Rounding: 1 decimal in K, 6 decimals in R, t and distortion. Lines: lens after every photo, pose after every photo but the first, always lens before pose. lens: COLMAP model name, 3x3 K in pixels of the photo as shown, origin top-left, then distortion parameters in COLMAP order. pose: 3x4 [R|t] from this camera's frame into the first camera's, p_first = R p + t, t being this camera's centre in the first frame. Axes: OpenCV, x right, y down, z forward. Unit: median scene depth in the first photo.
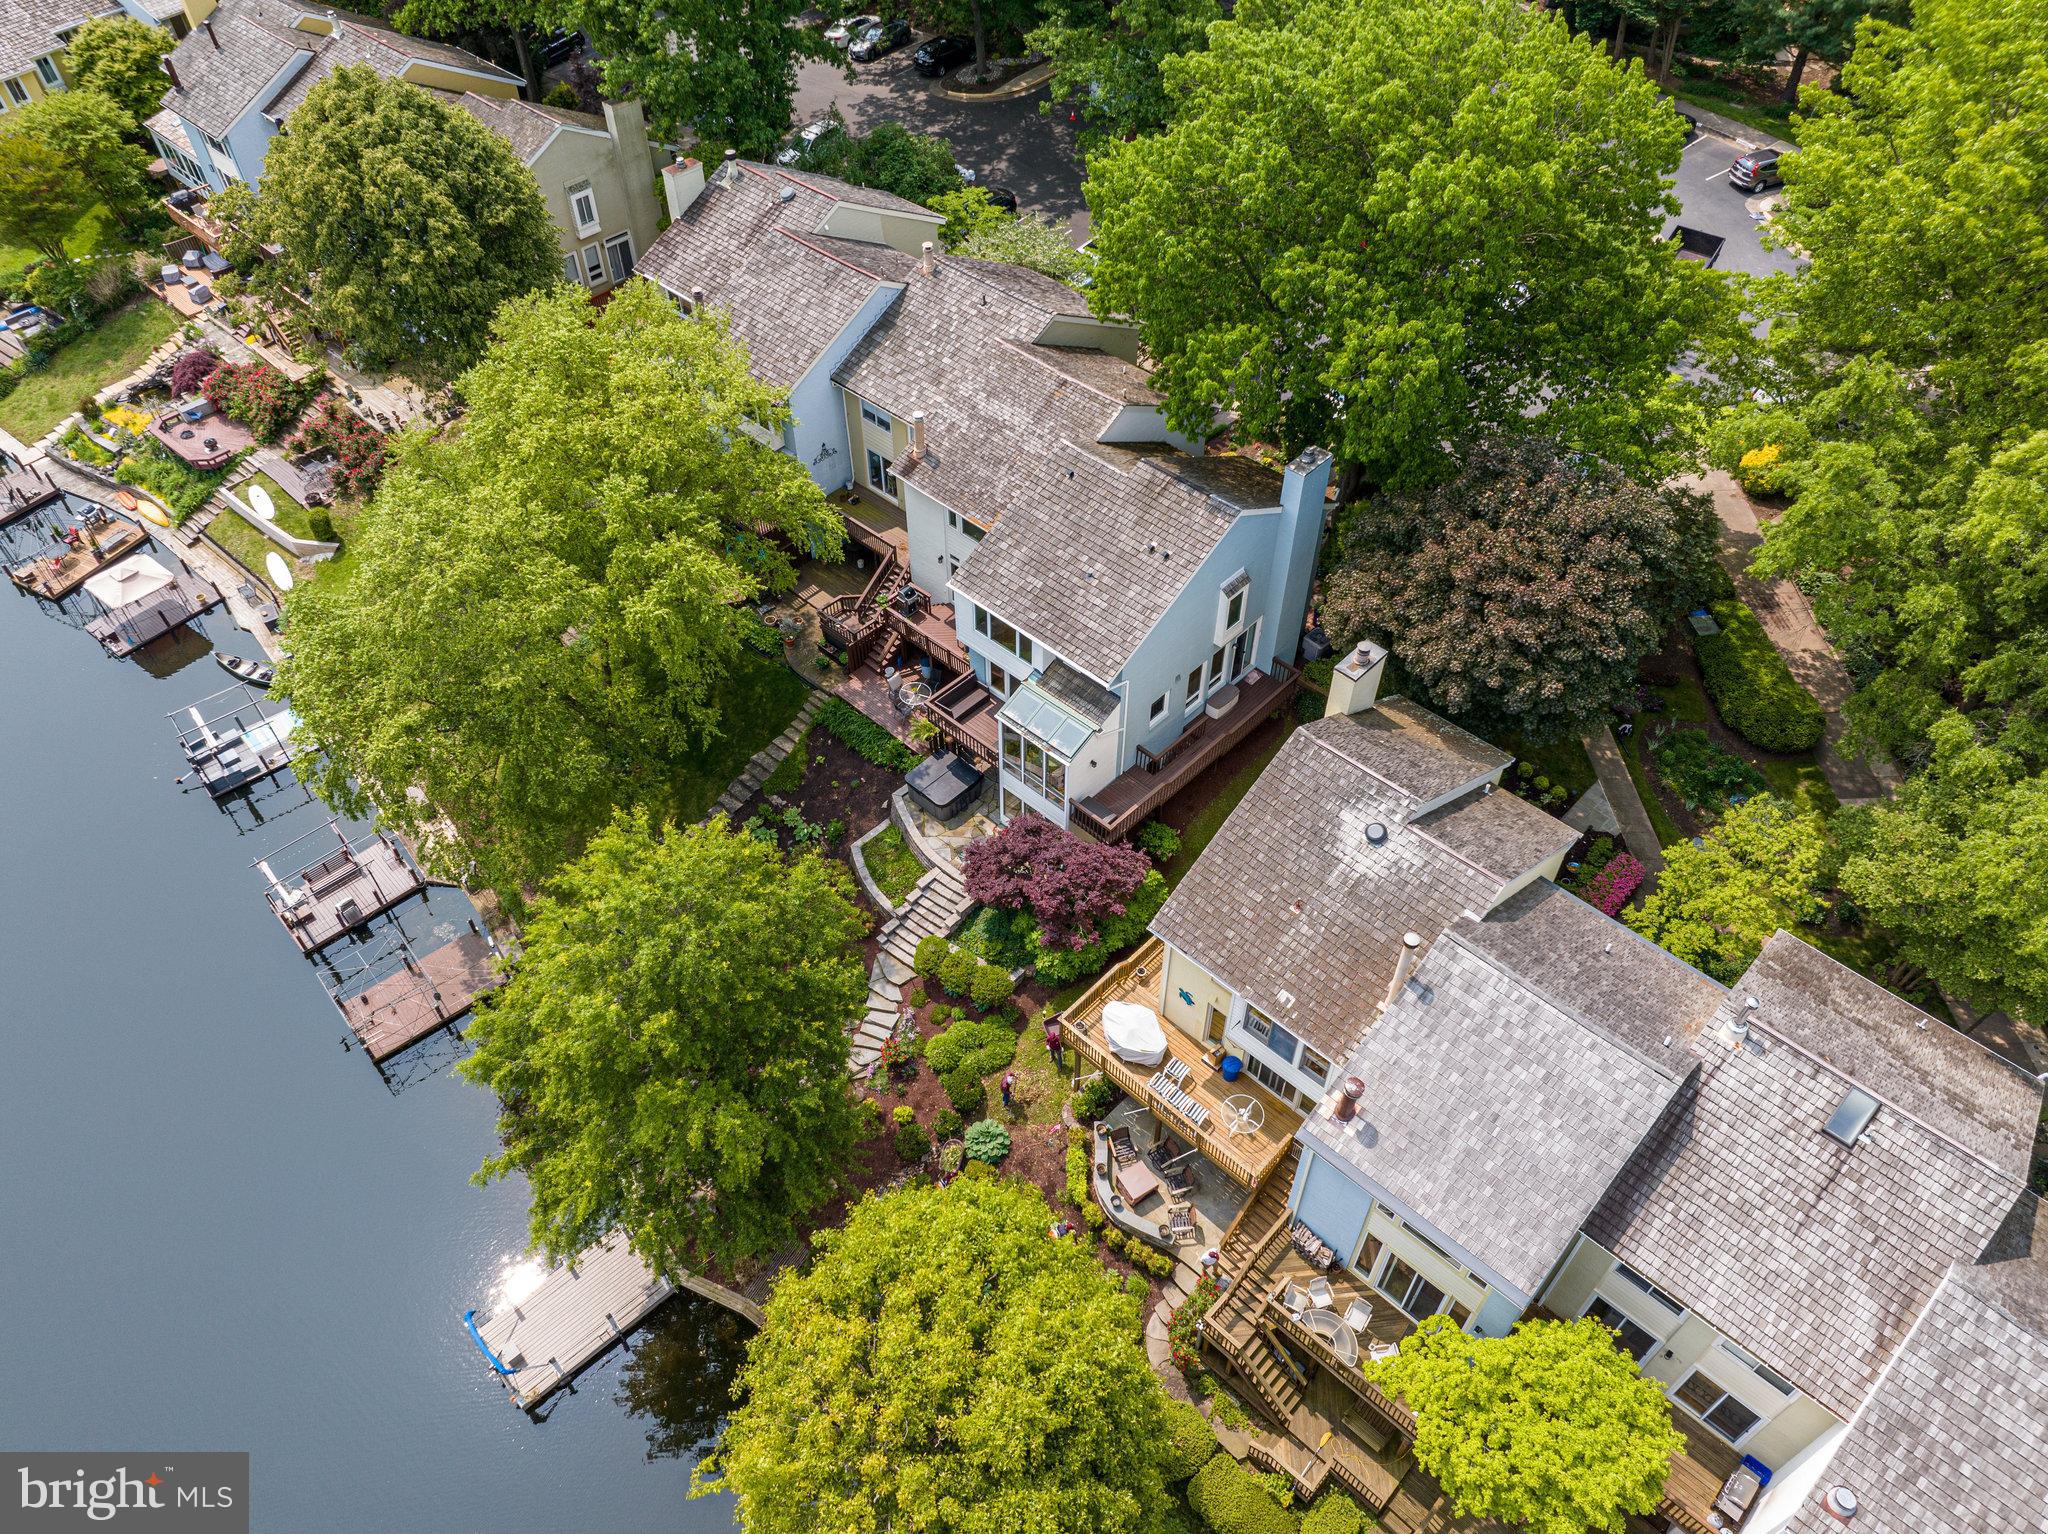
lens RADIAL K [[1413.3, 0, 1026.6], [0, 1413.3, 779.3], [0, 0, 1]] dist [0.009510, -0.007553]
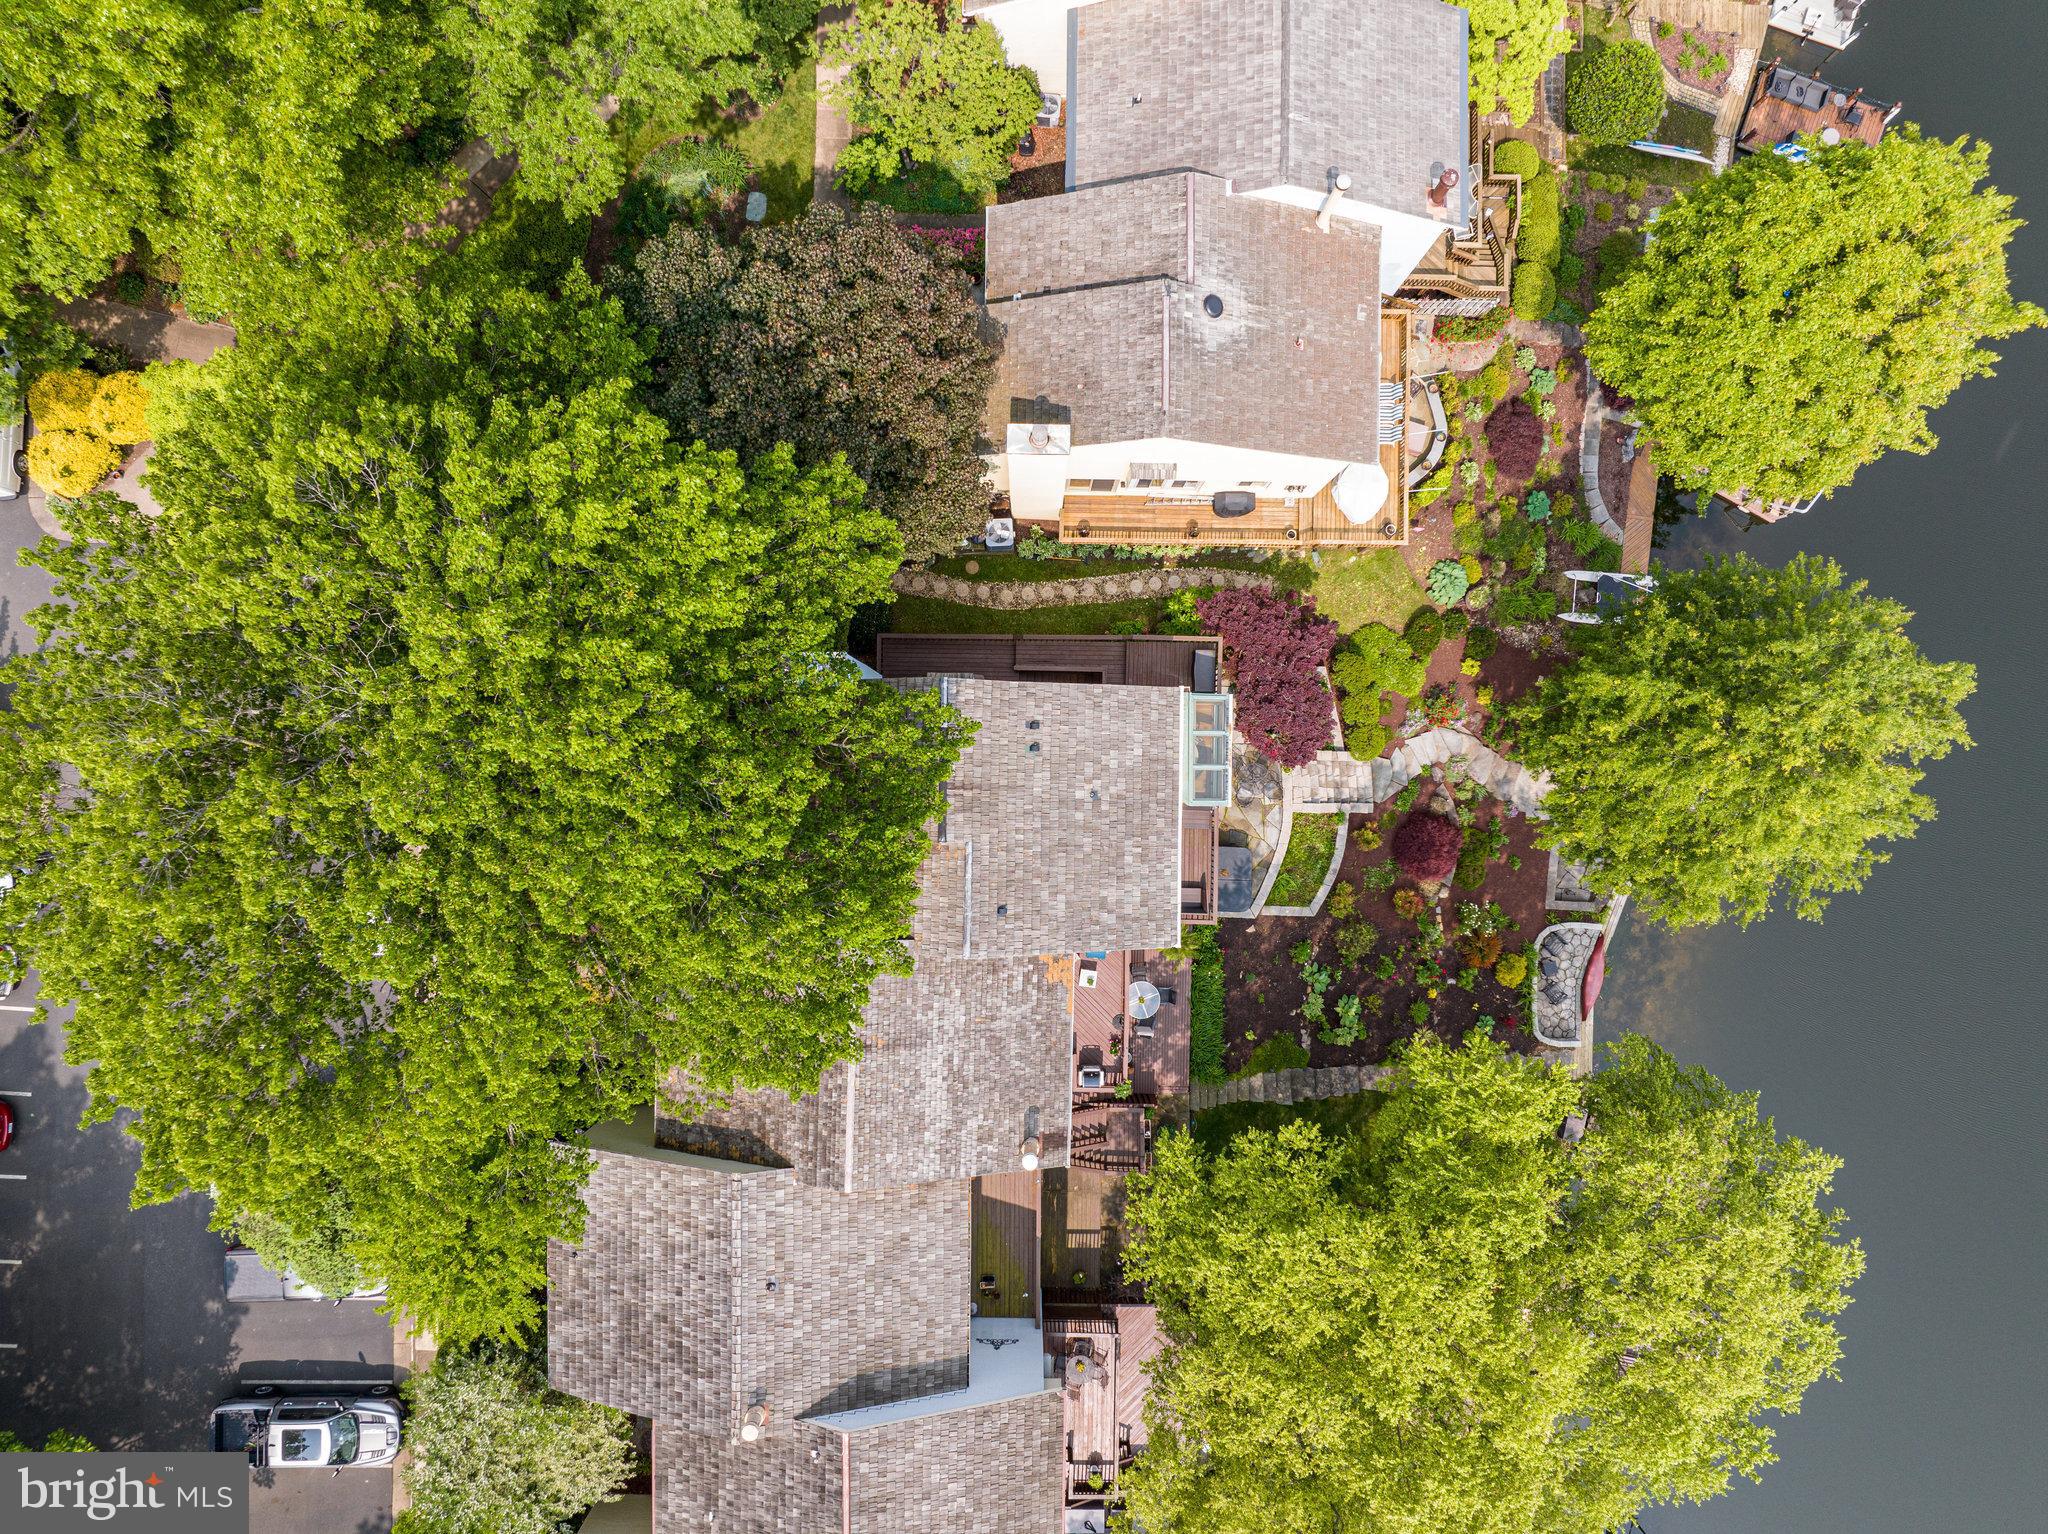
lens RADIAL K [[1434.2, 0, 1027.8], [0, 1434.2, 786.1], [0, 0, 1]] dist [-0.007180, -0.043813]
pose [[-0.674755, -0.738034, -0.003394, 0.069759], [0.550653, -0.506492, 0.663512, -0.650816], [-0.491413, 0.445839, 0.748158, 0.354239]]
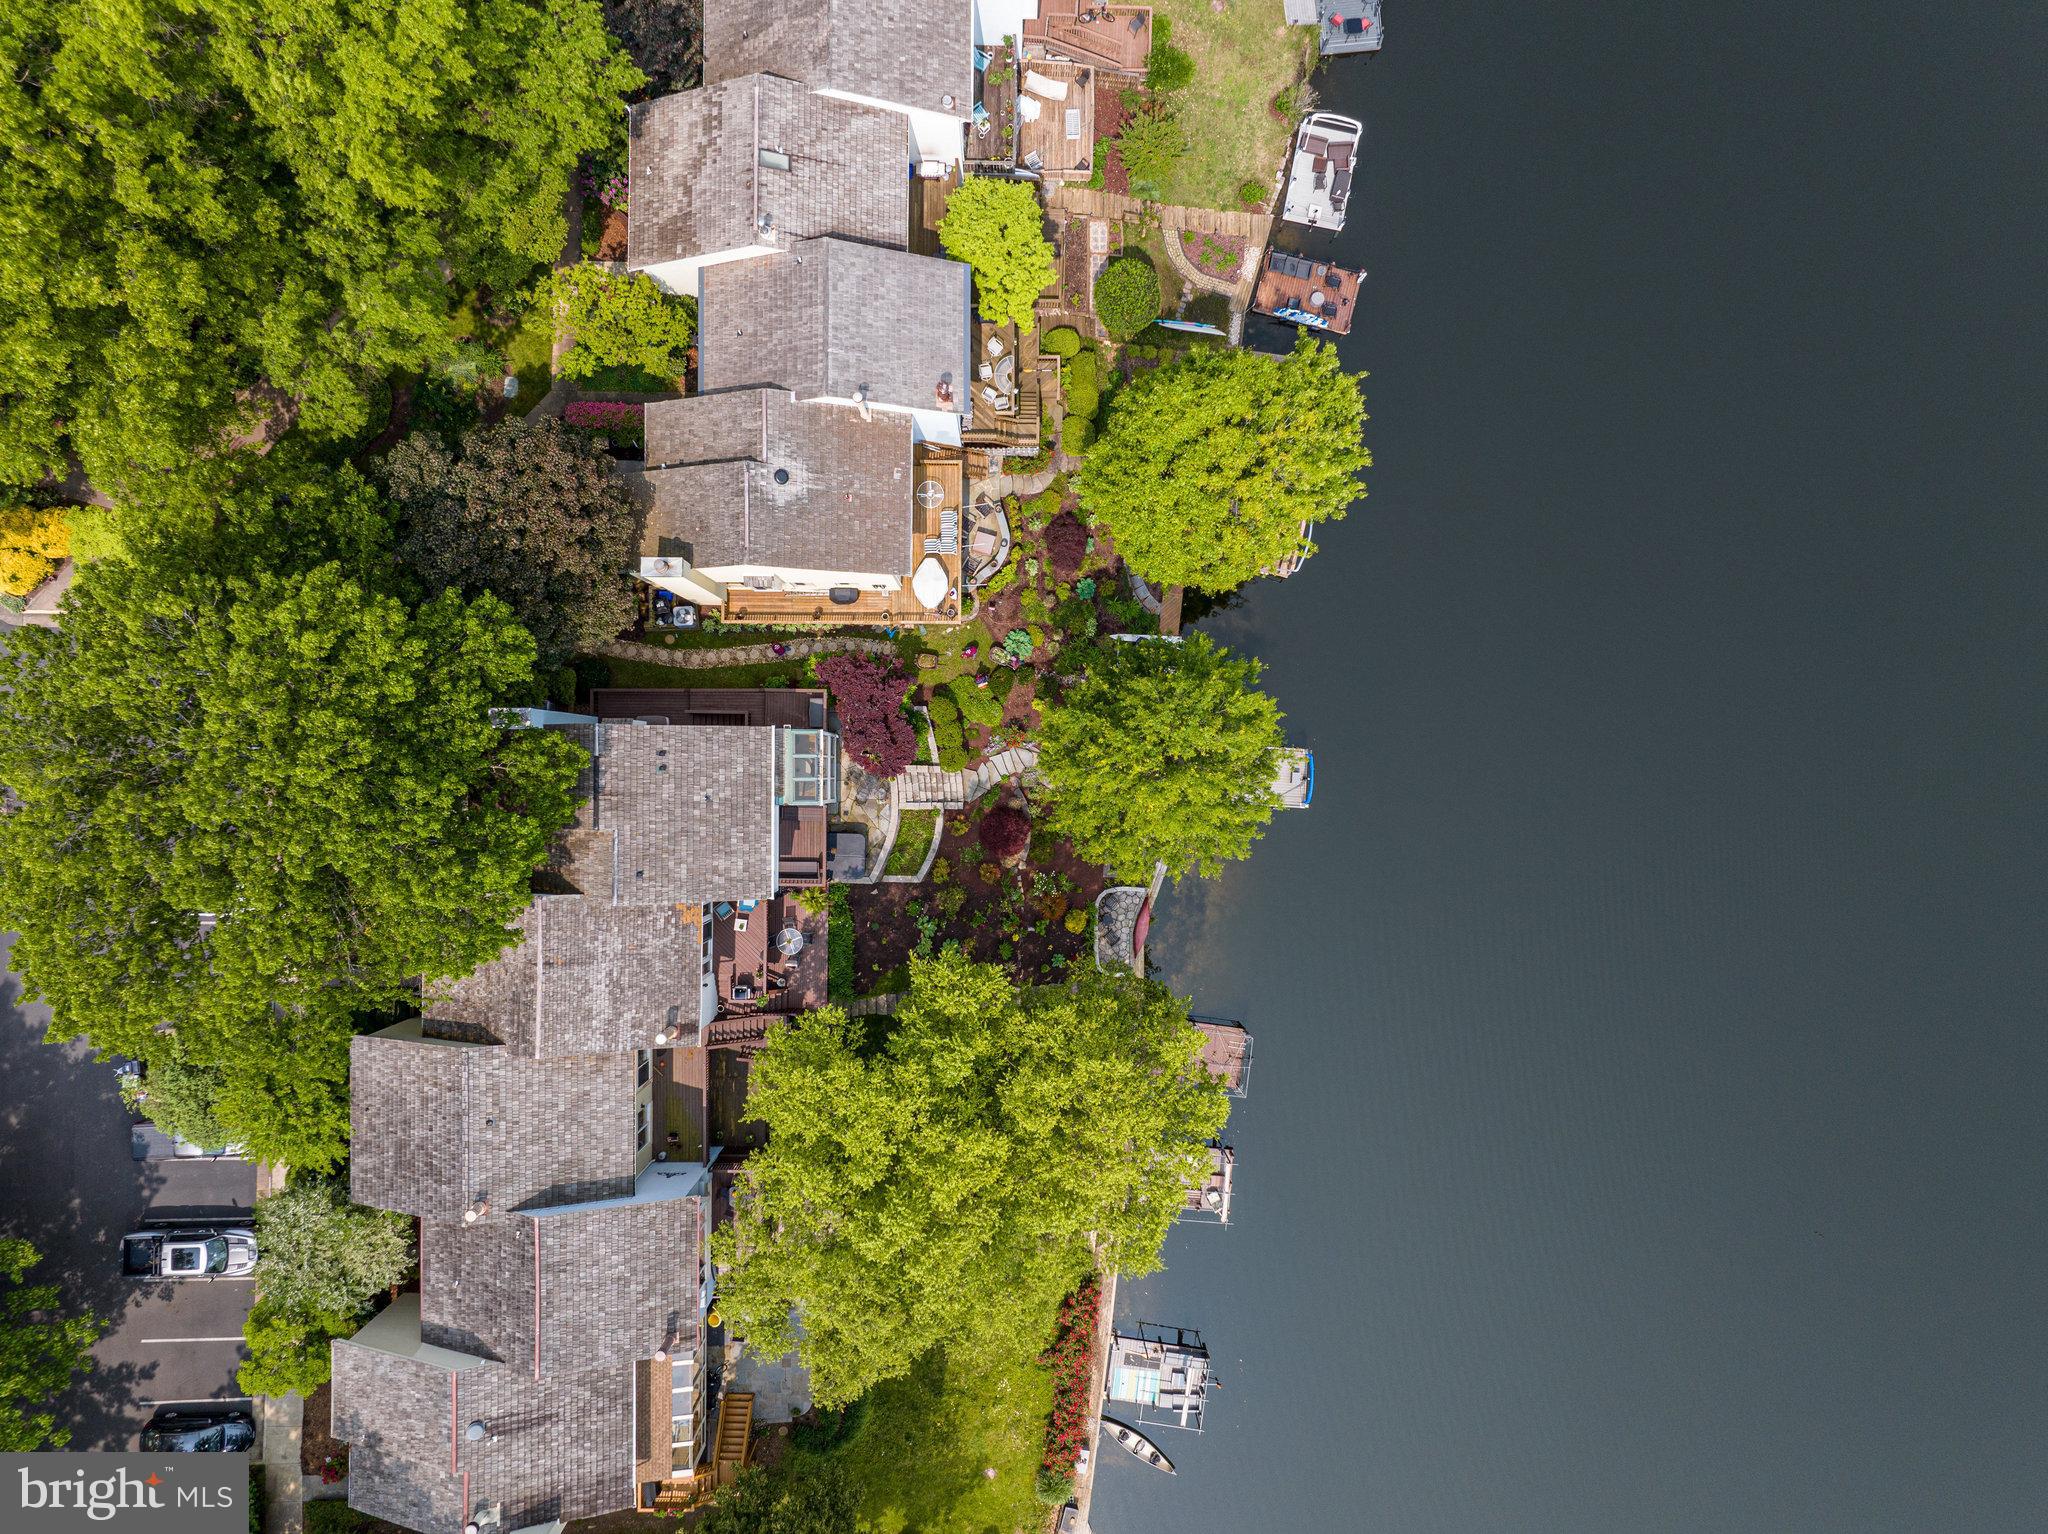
lens RADIAL K [[1413.3, 0, 1026.6], [0, 1413.3, 779.3], [0, 0, 1]] dist [0.009510, -0.007553]
pose [[-0.682554, -0.730833, -0.001769, -0.121495], [0.539994, -0.505949, 0.672624, -0.748207], [-0.492471, 0.458147, 0.739983, -0.066290]]
